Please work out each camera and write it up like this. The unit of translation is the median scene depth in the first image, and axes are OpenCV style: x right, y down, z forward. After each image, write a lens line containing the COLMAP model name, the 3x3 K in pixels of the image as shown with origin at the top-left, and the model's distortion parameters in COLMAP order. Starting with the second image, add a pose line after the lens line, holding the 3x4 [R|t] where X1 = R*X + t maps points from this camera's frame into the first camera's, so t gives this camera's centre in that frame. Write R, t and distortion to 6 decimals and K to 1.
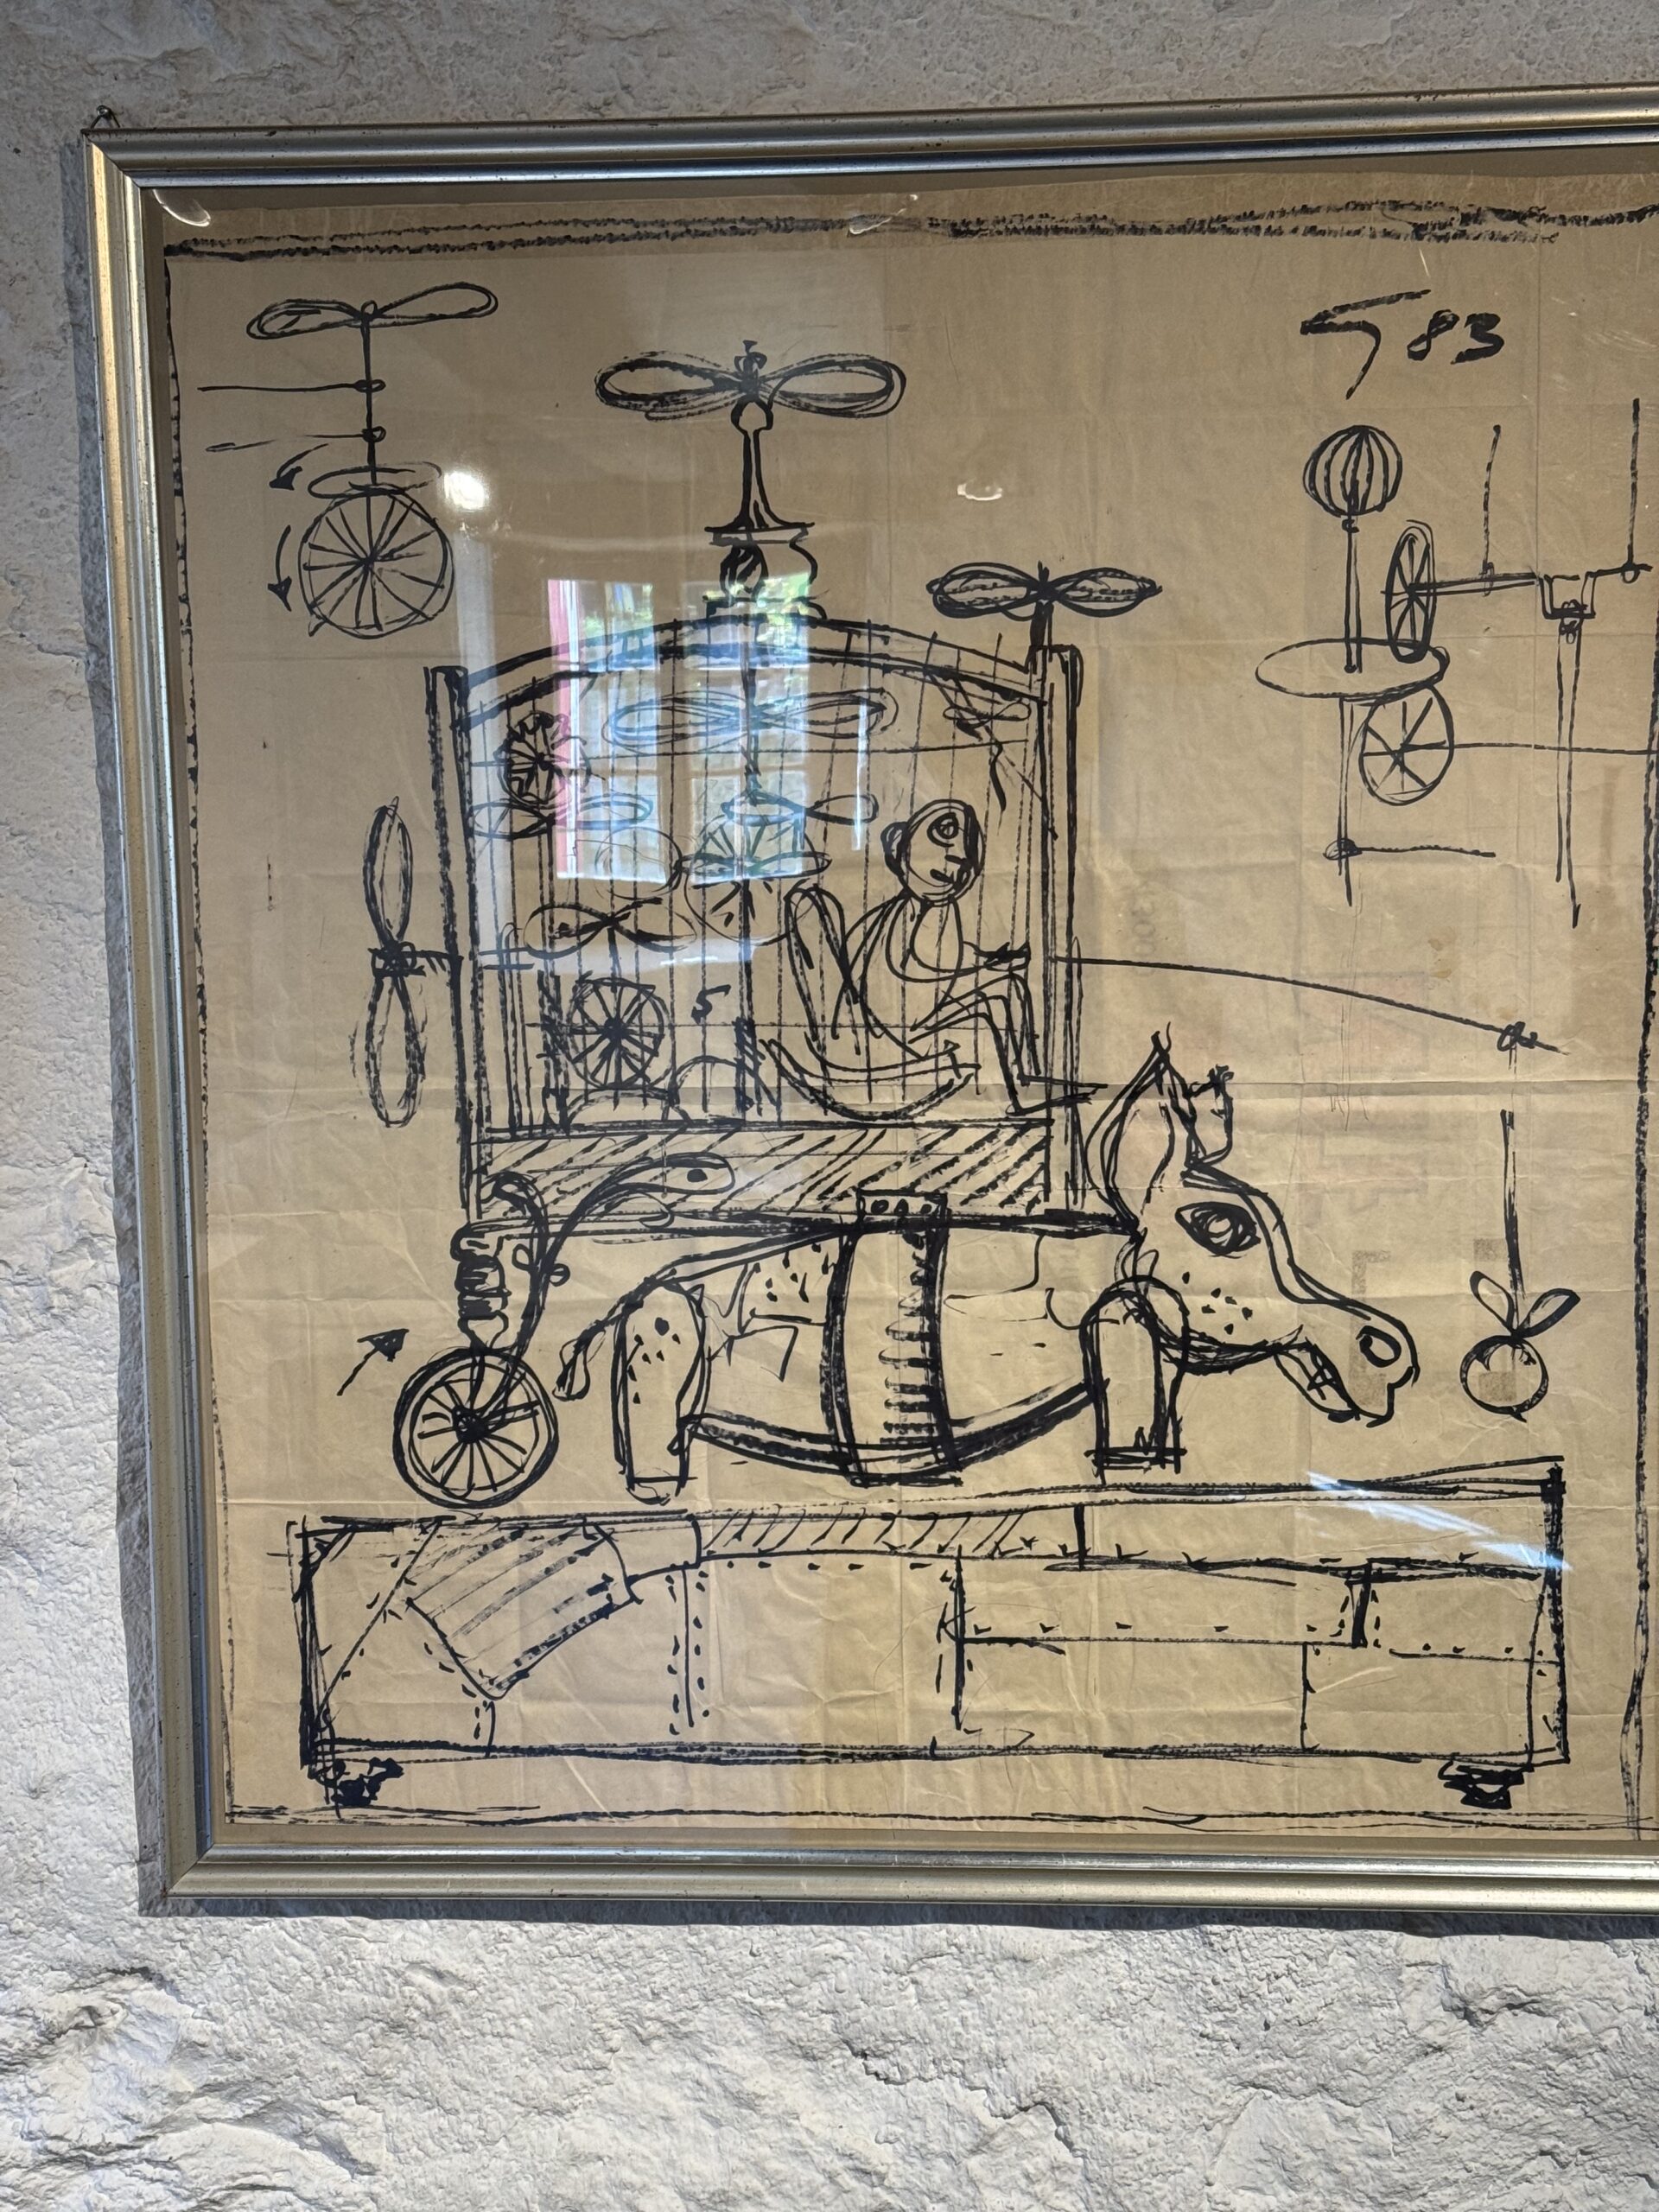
lens RADIAL K [[3068.6, 0, 830.1], [0, 3068.6, 1123.6], [0, 0, 1]] dist [0.142435, 0.000000]
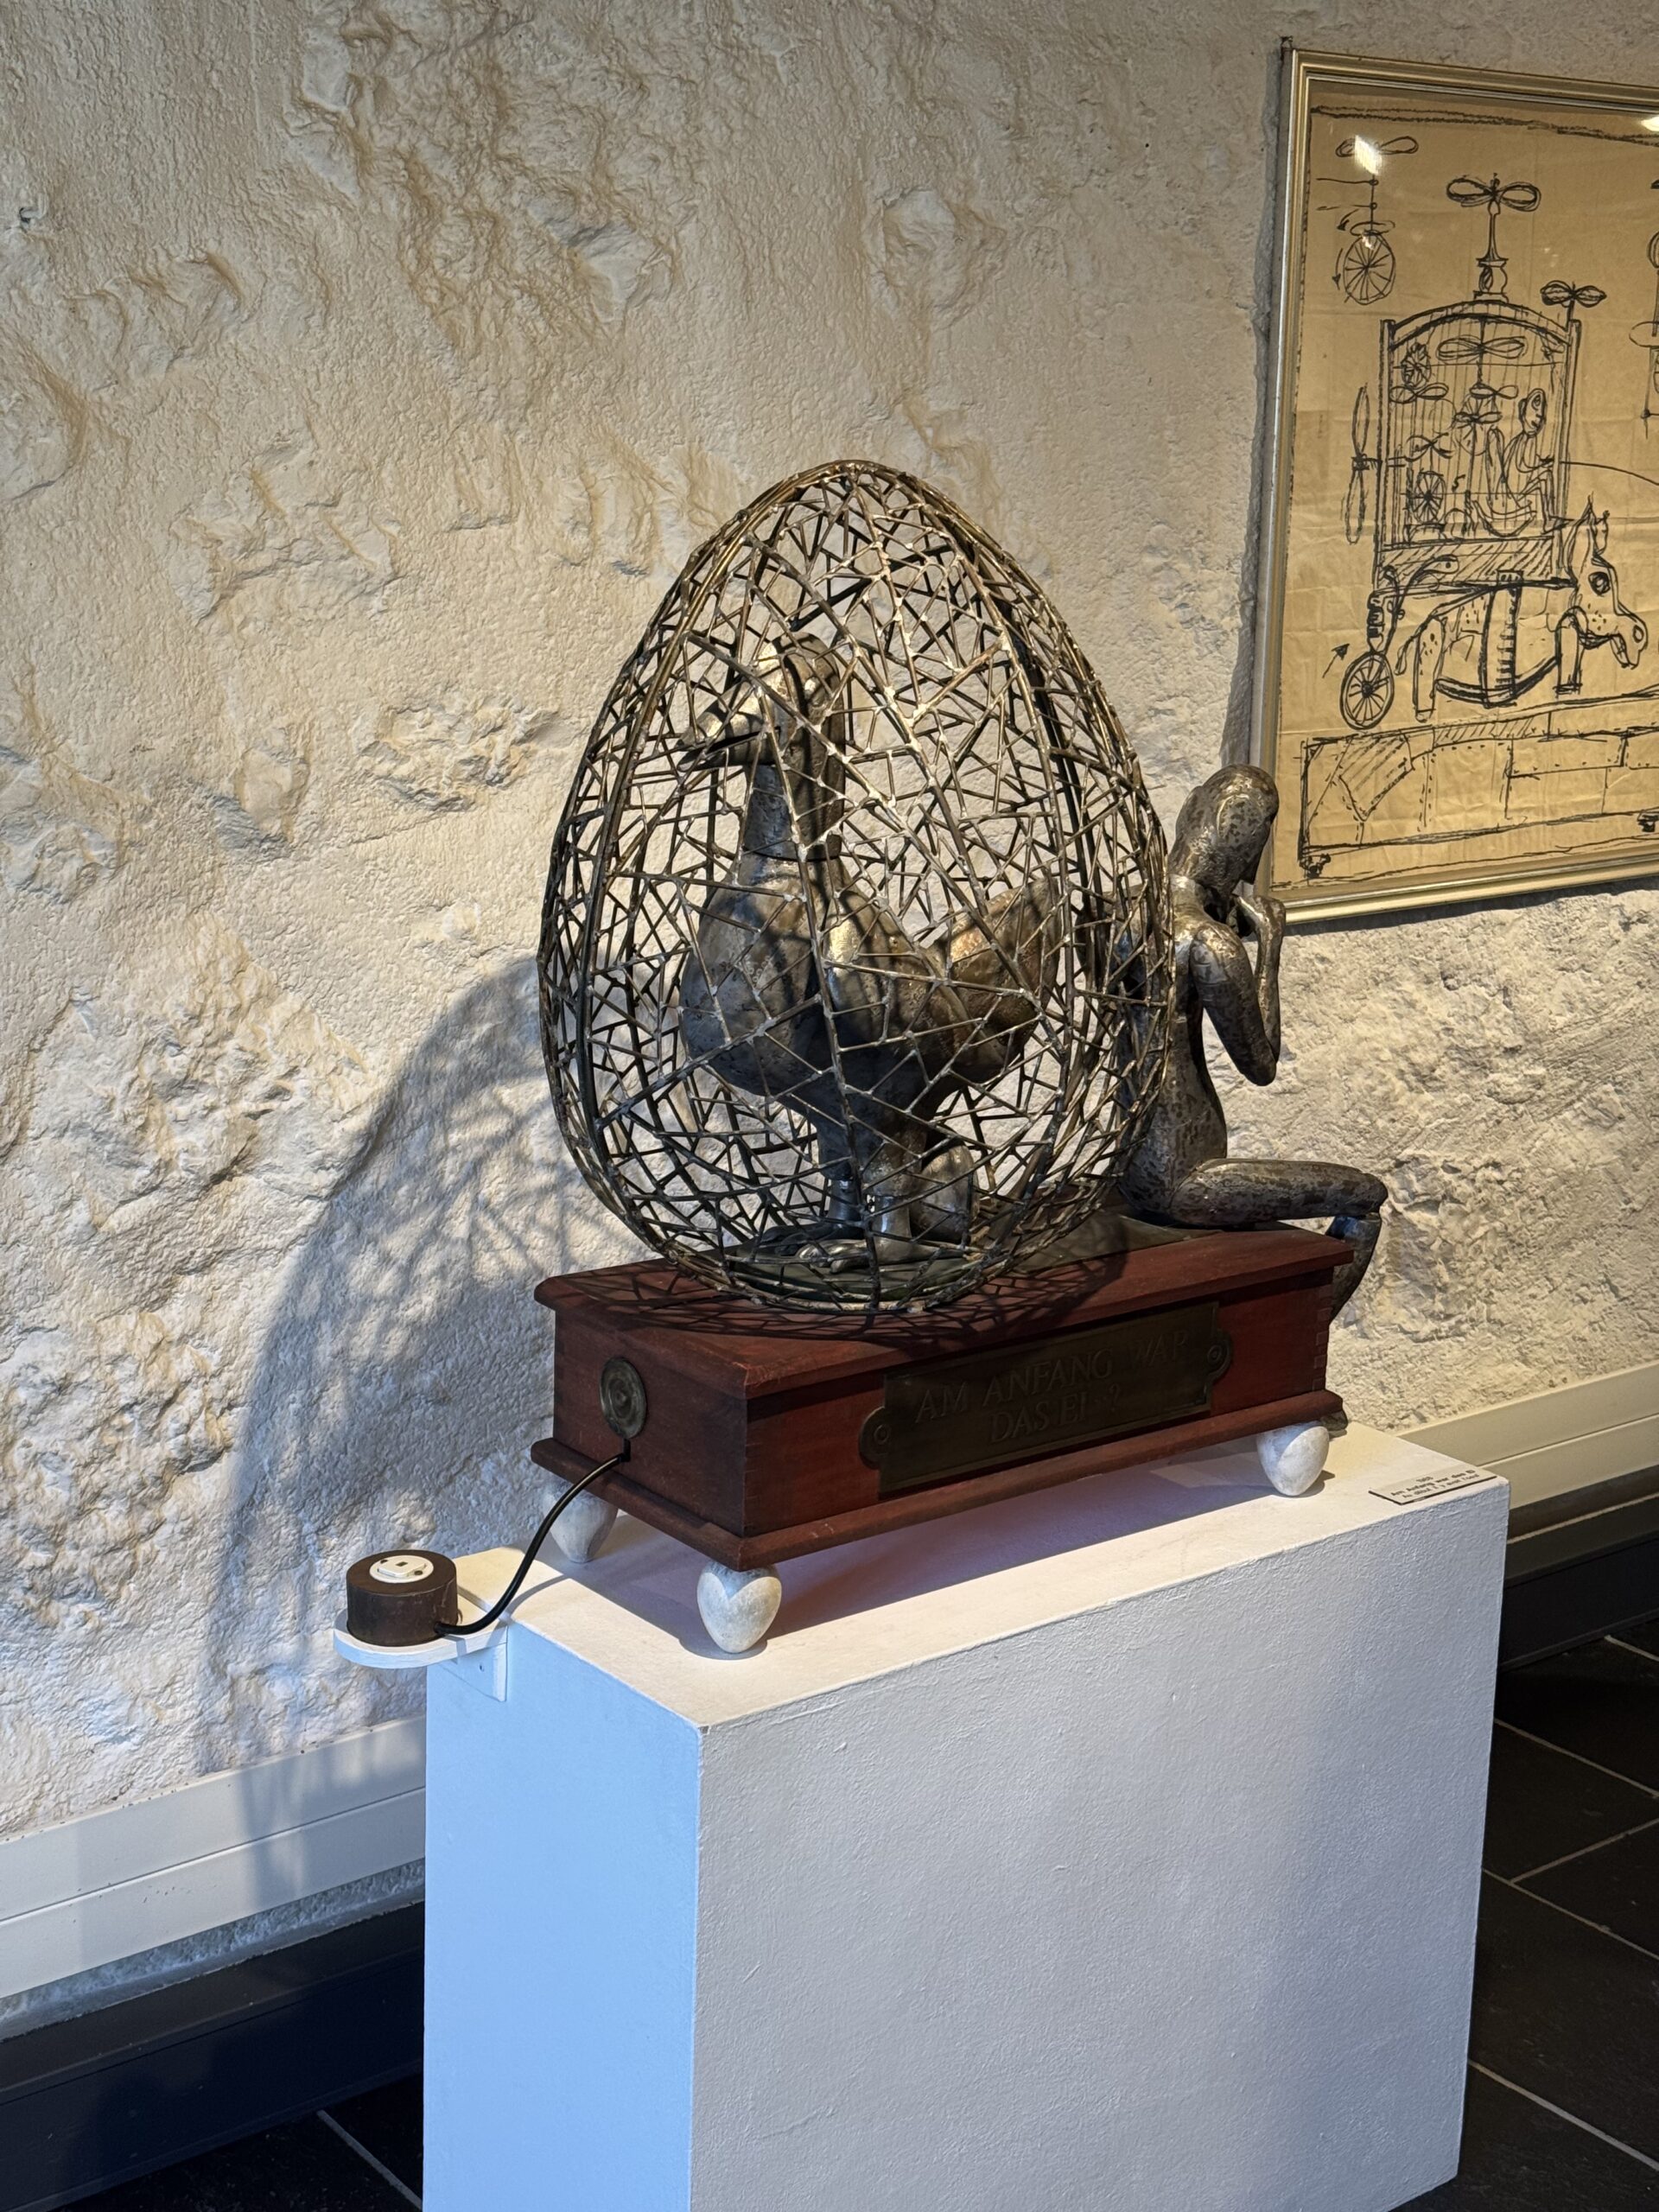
lens RADIAL K [[3068.6, 0, 836.6], [0, 3068.6, 1107.8], [0, 0, 1]] dist [0.142435, 0.000000]
pose [[0.735806, -0.124957, 0.665564, -1.868308], [0.064855, 0.991314, 0.114416, 0.118472], [-0.674080, -0.041023, 0.737519, -0.342436]]
